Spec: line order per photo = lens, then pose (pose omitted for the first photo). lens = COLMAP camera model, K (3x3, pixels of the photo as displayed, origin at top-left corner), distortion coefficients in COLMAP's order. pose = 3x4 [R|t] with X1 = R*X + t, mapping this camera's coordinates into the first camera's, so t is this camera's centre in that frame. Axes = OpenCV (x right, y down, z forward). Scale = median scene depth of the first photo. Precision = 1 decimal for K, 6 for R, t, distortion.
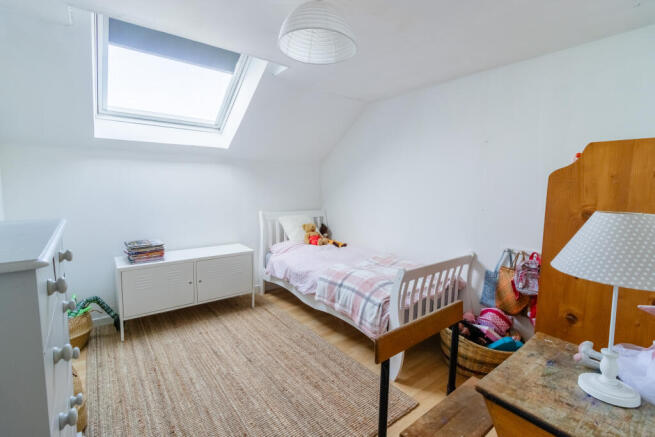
lens RADIAL K [[303.6, 0, 326.5], [0, 303.6, 216.5], [0, 0, 1]] dist [0.006009, 0.000652]
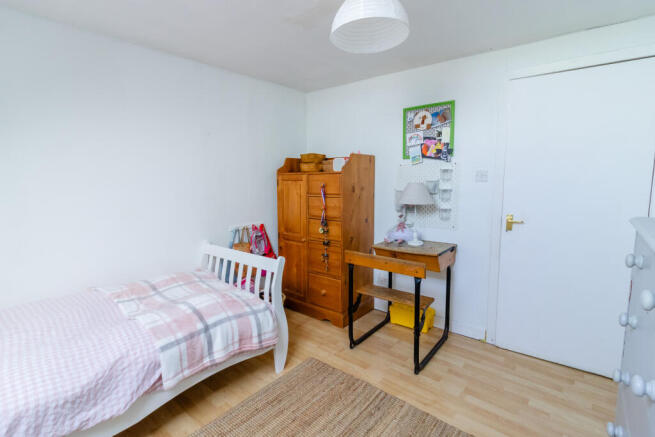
lens RADIAL K [[303.6, 0, 326.7], [0, 303.6, 217.5], [0, 0, 1]] dist [0.006009, 0.000652]
pose [[-0.218776, -0.137756, 0.966002, -0.624475], [0.094805, 0.982300, 0.161551, -0.091851], [-0.971159, 0.126926, -0.201844, 0.865520]]
